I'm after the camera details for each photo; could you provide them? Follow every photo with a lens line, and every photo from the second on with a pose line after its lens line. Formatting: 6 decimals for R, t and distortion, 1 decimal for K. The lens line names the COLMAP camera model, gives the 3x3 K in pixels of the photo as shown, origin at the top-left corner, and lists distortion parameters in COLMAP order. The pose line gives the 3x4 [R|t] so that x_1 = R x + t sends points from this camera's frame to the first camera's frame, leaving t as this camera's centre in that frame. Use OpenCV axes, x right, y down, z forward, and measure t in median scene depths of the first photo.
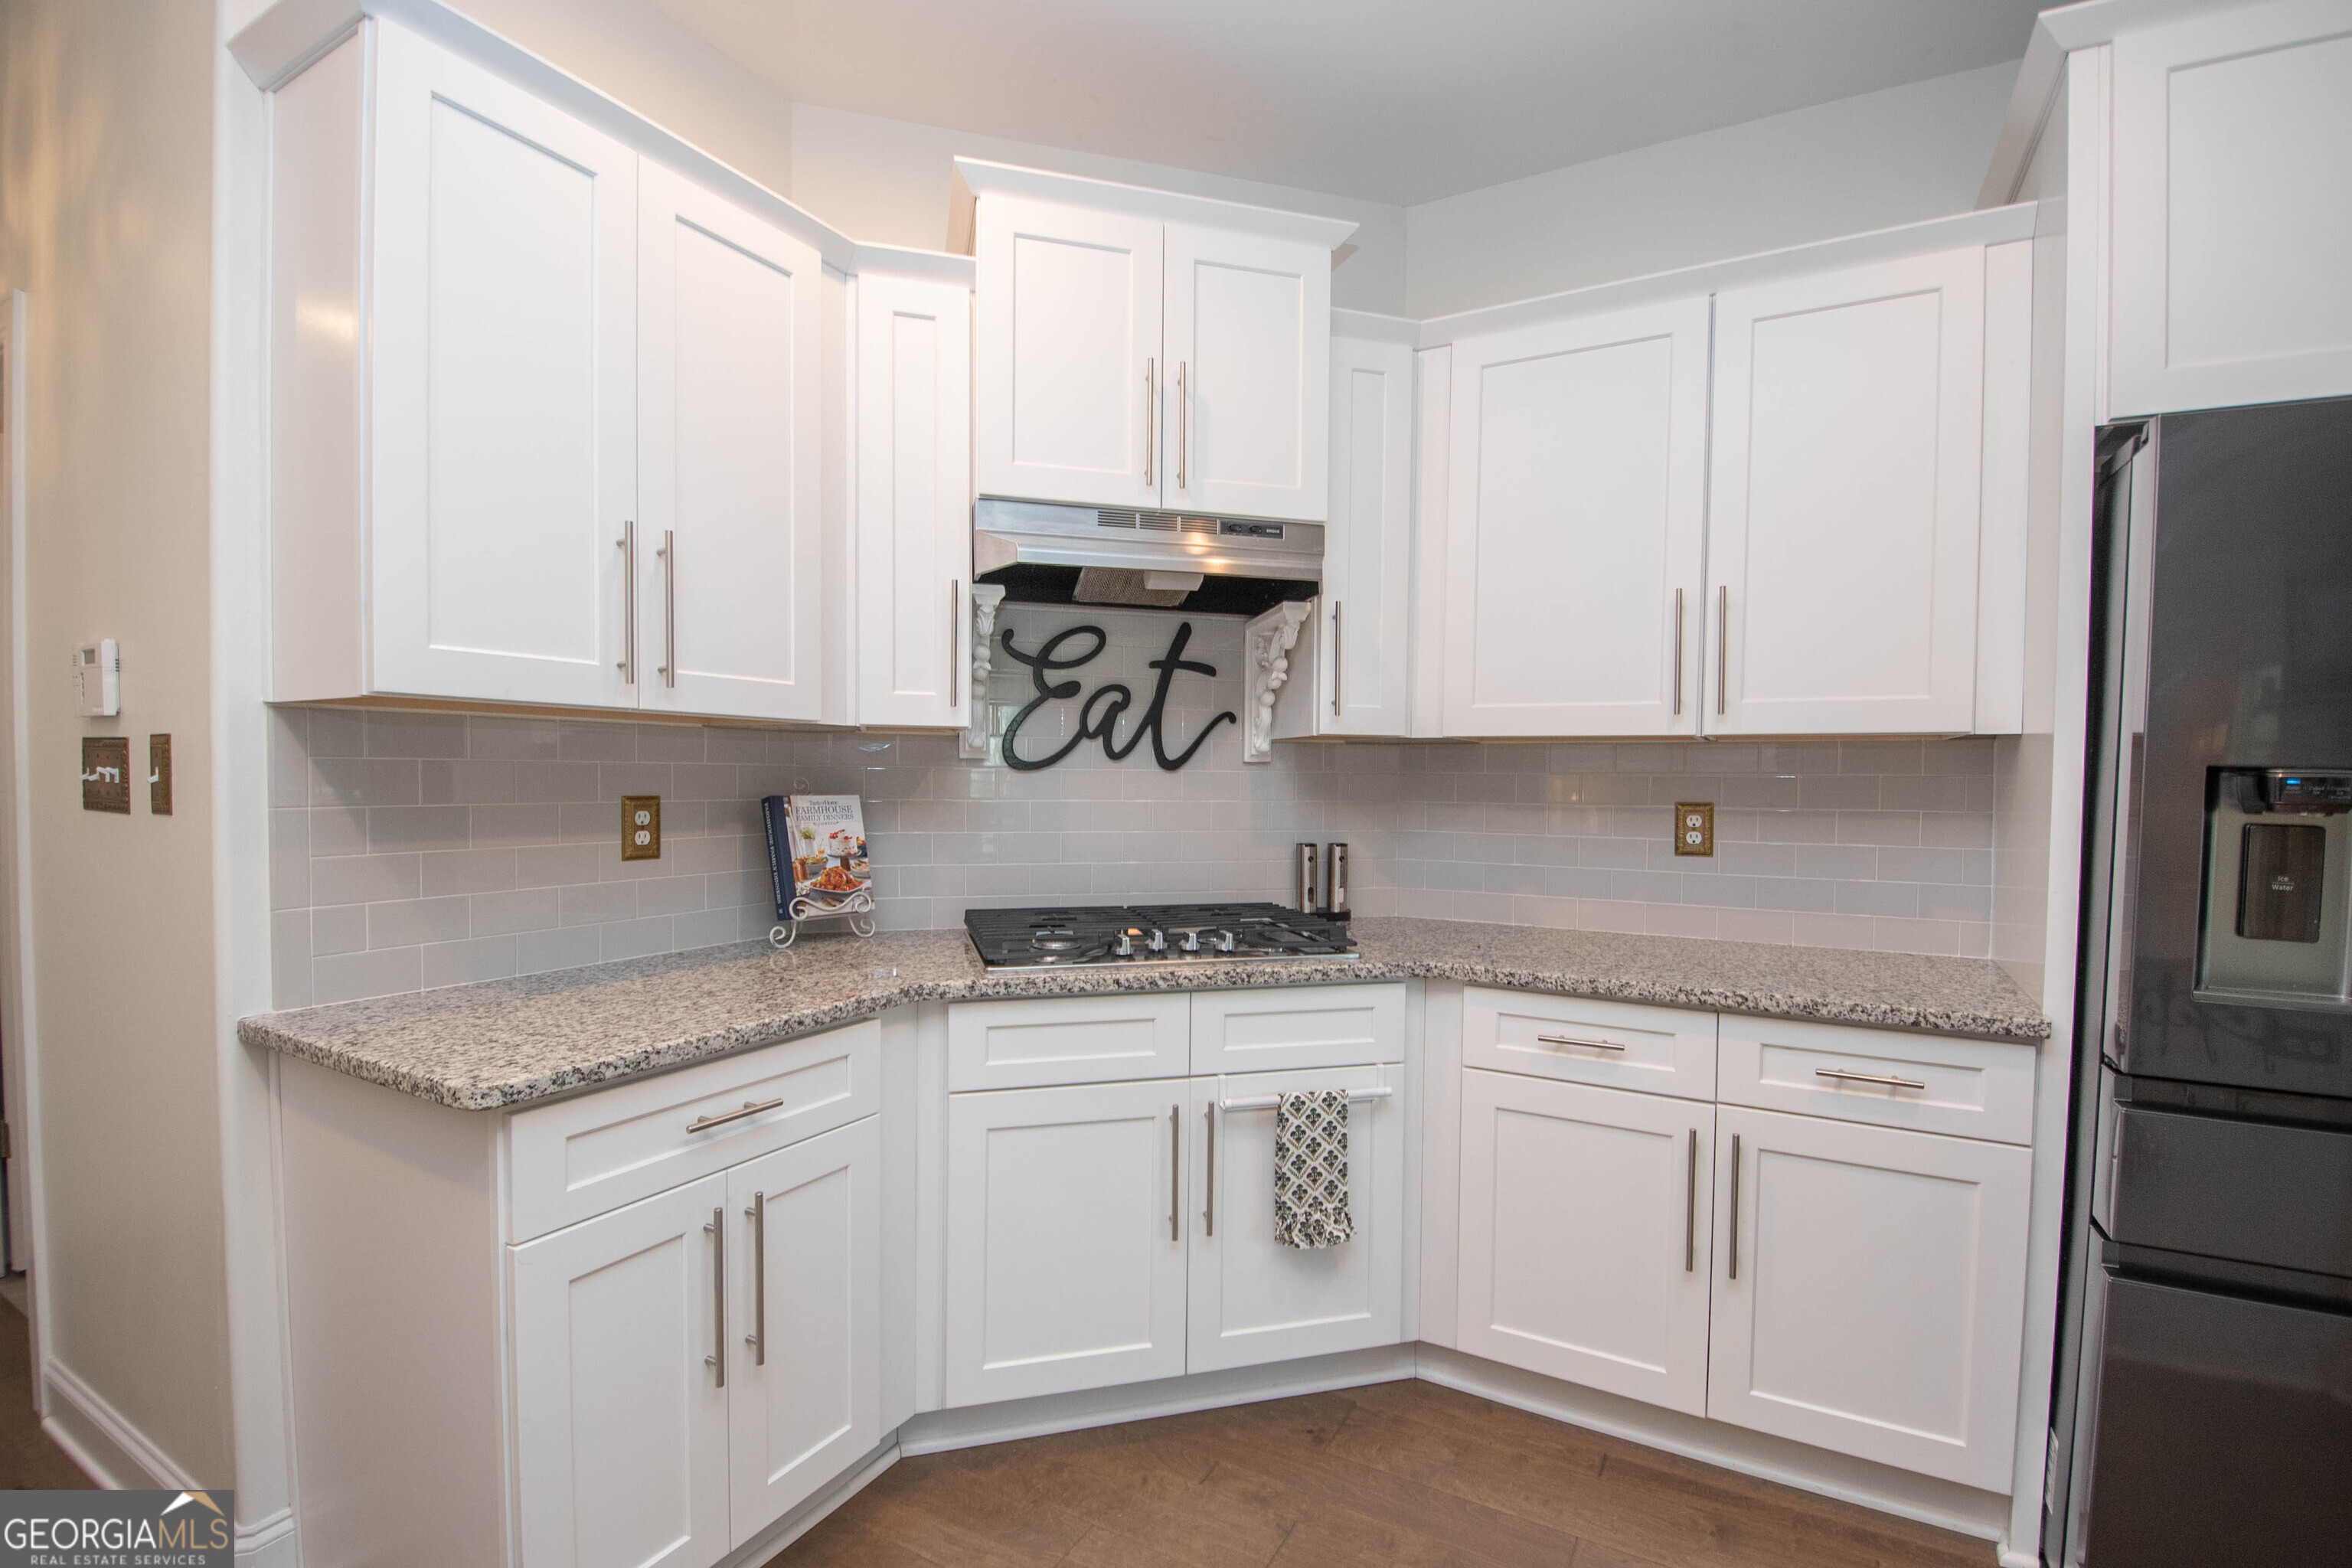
lens RADIAL K [[1048.6, 0, 1185.3], [0, 1048.6, 812.8], [0, 0, 1]] dist [0.005462, -0.016342]
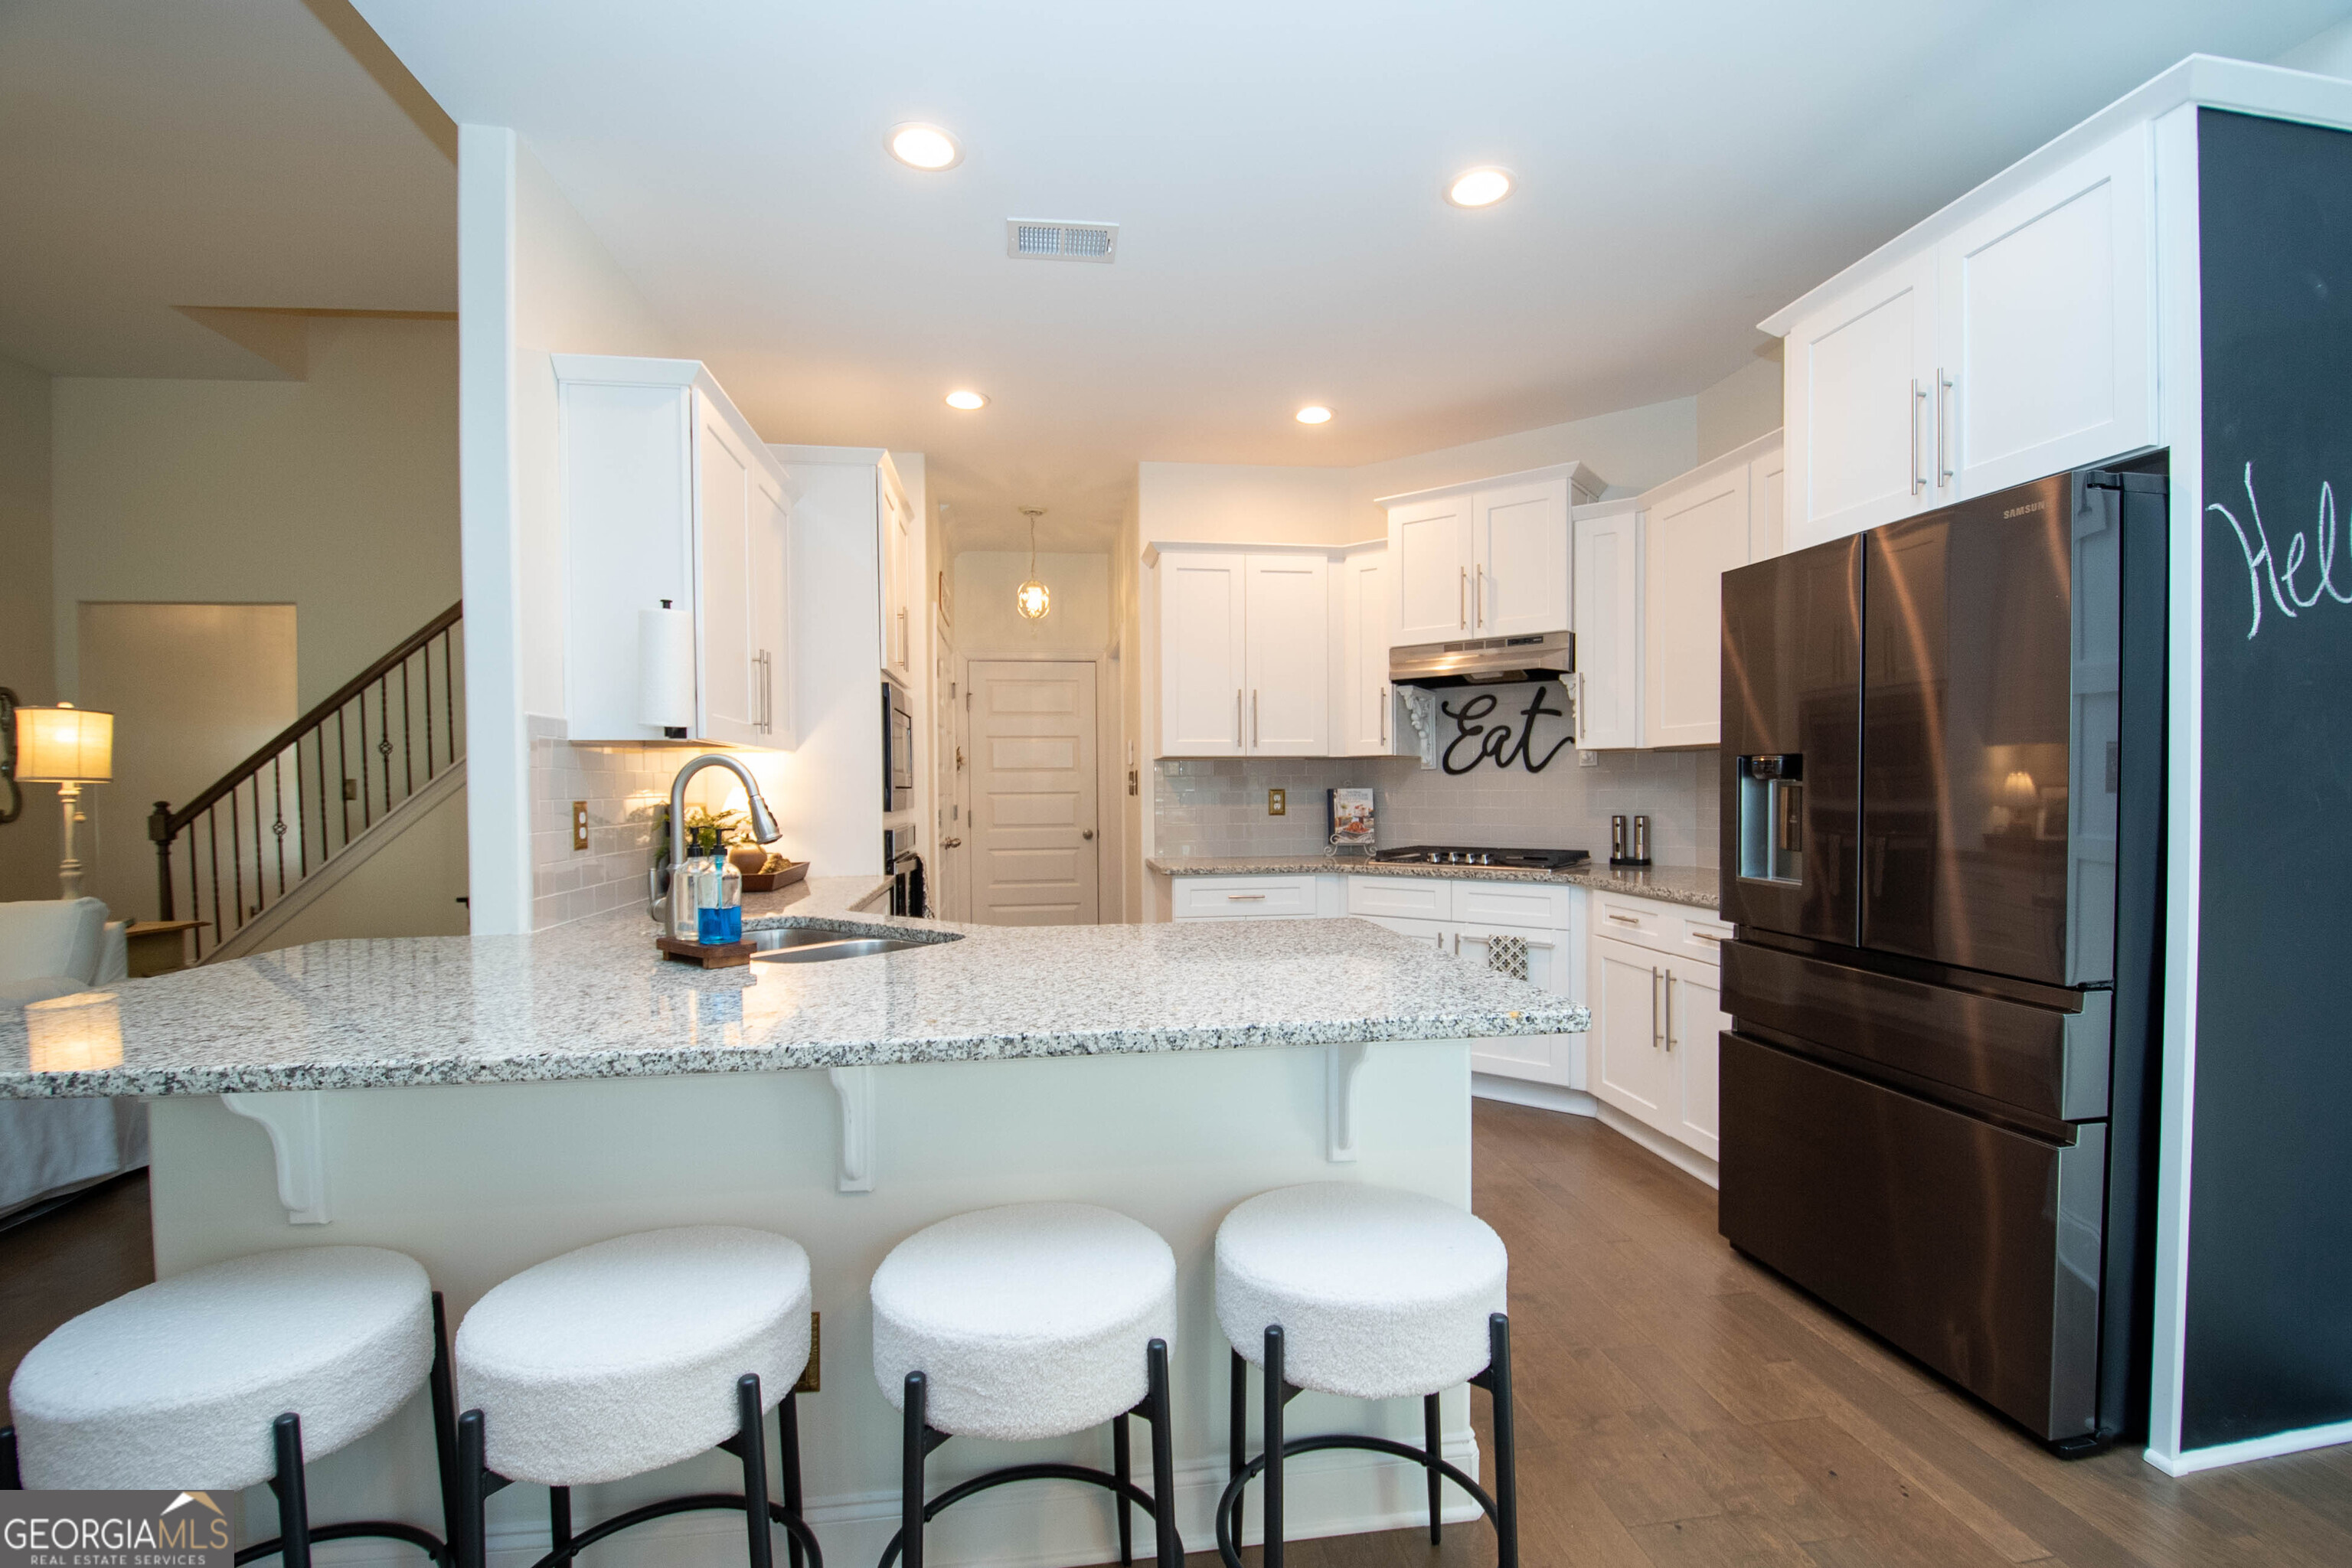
lens RADIAL K [[1034.1, 0, 1176.5], [0, 1034.1, 813.3], [0, 0, 1]] dist [0.004536, -0.015151]
pose [[0.604198, 0.004693, -0.796820, 1.168474], [-0.012358, 0.999918, -0.003481, 0.047796], [0.796738, 0.011950, 0.604206, -0.597022]]
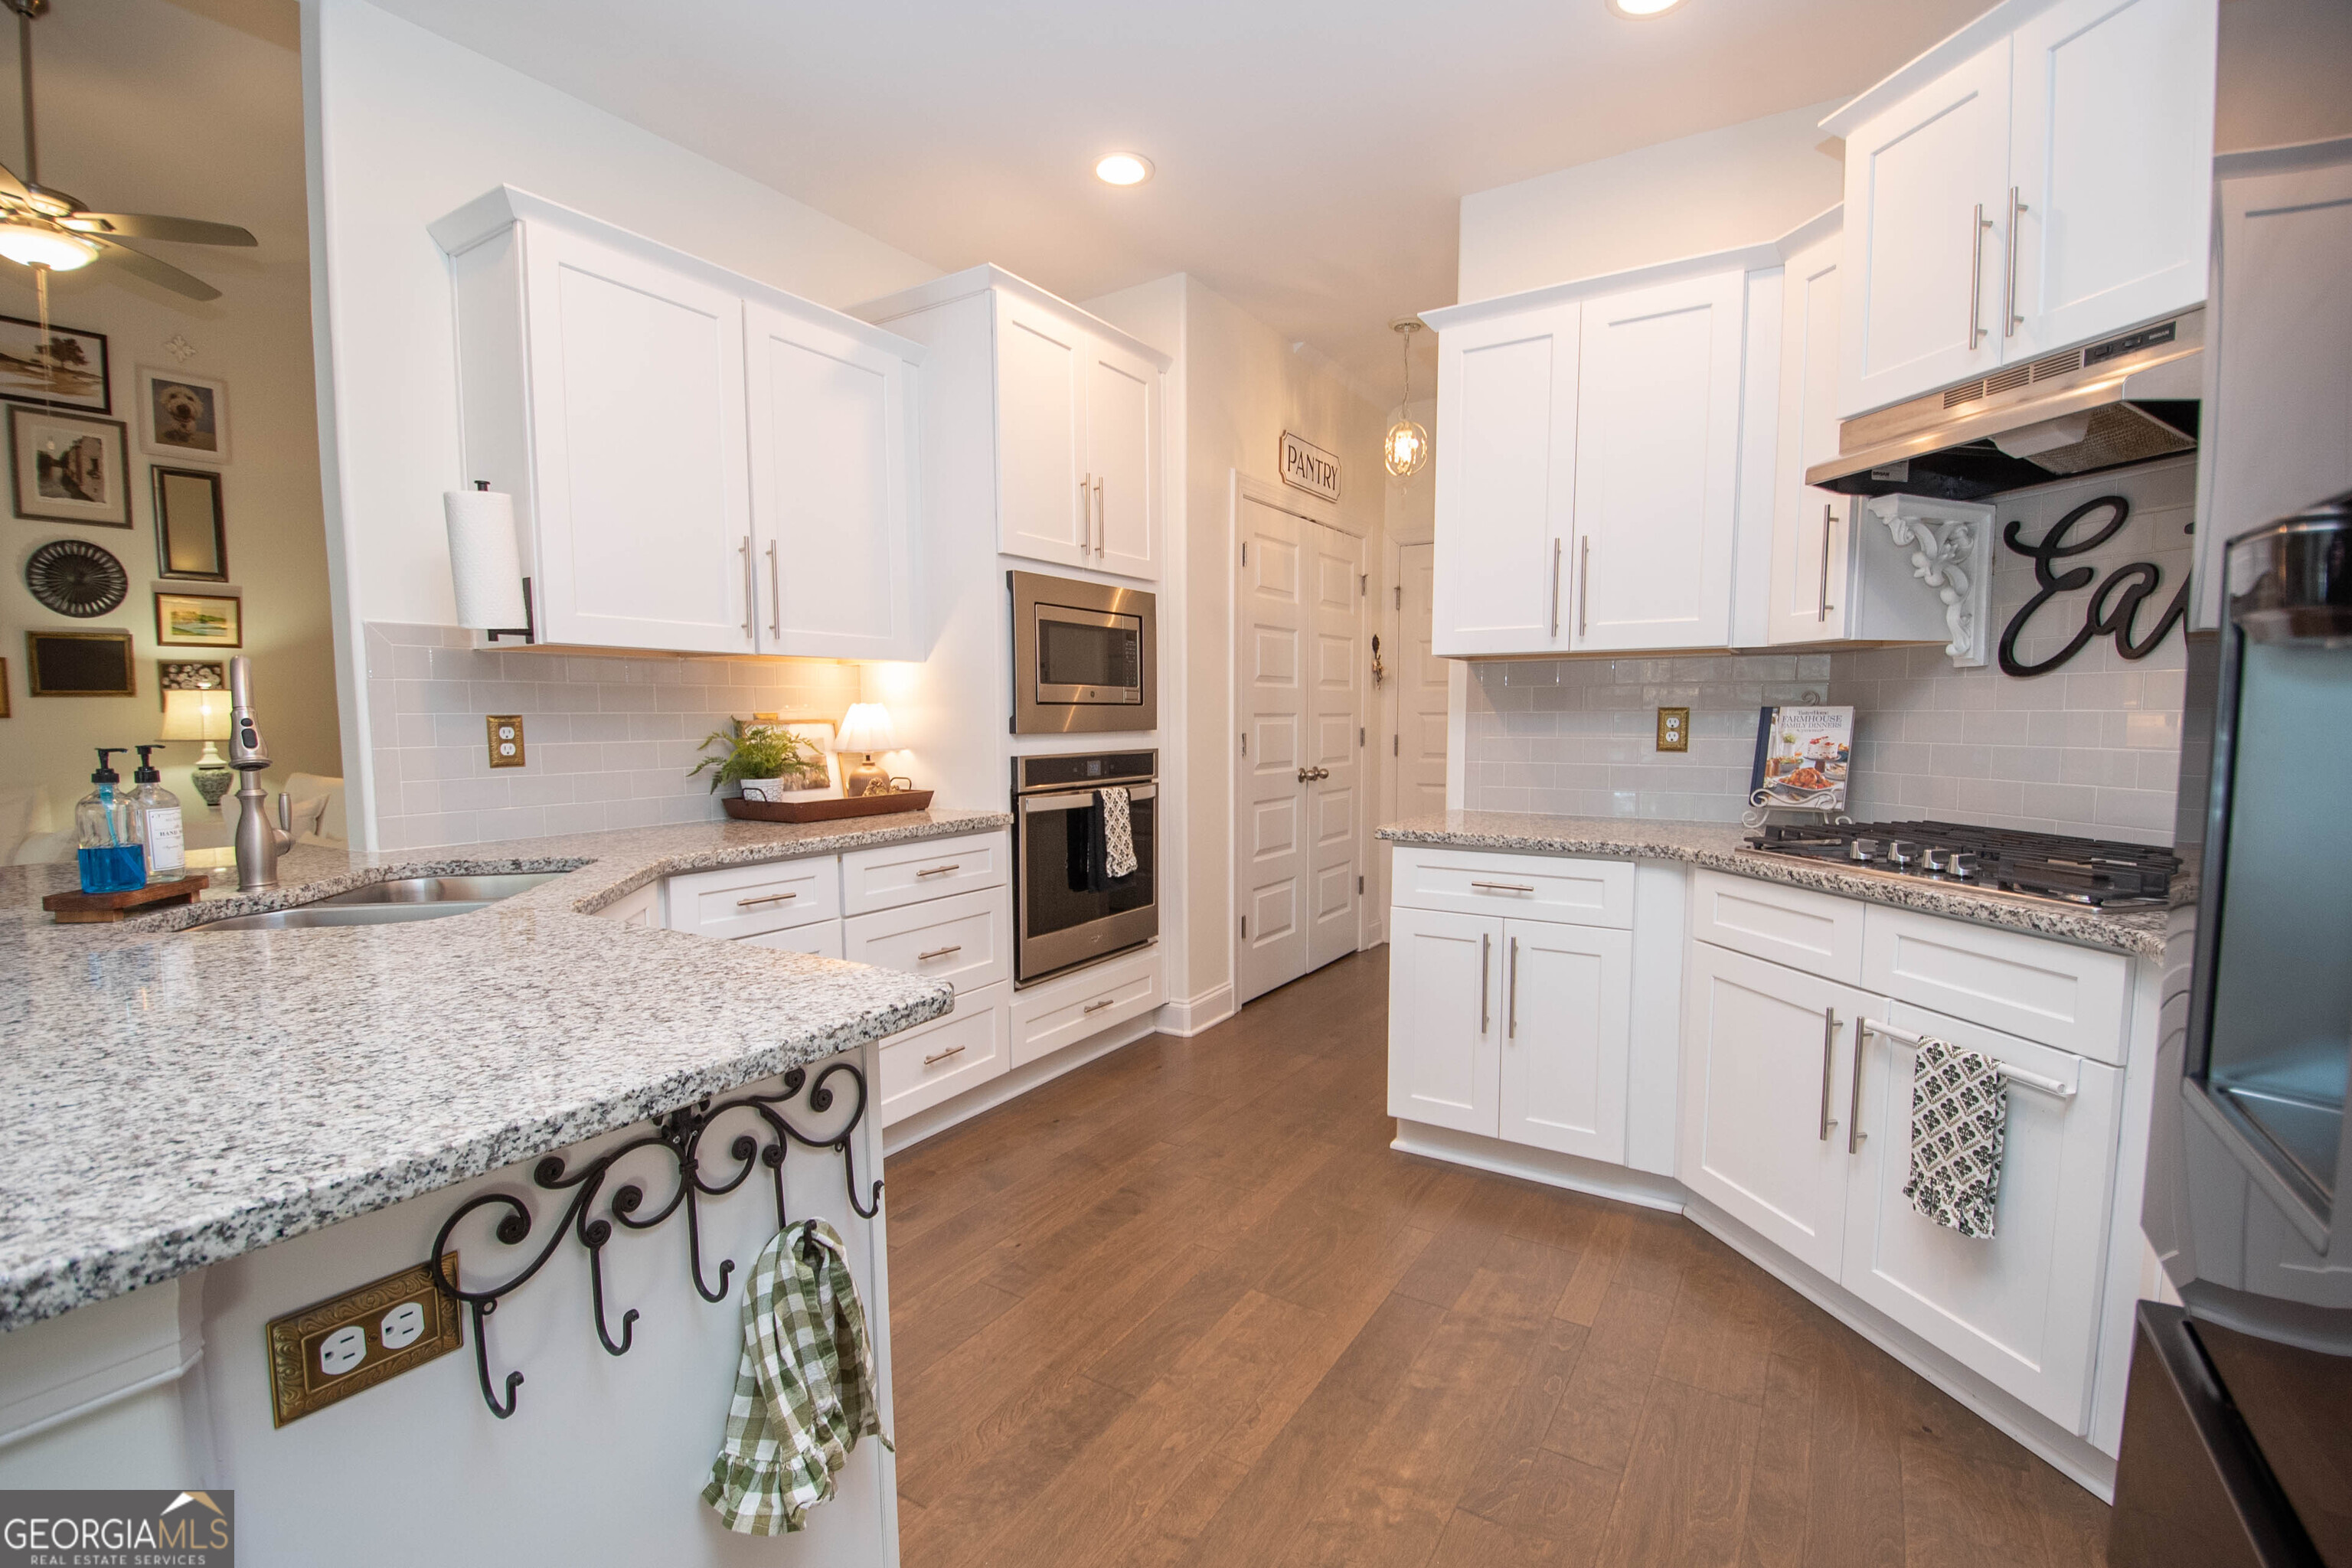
lens RADIAL K [[1048.6, 0, 1185.3], [0, 1048.6, 812.8], [0, 0, 1]] dist [0.005462, -0.016342]
pose [[-0.058066, 0.082852, -0.994869, 0.890604], [-0.030127, 0.995951, 0.084700, 0.024046], [0.997858, 0.034891, -0.055334, 0.383365]]
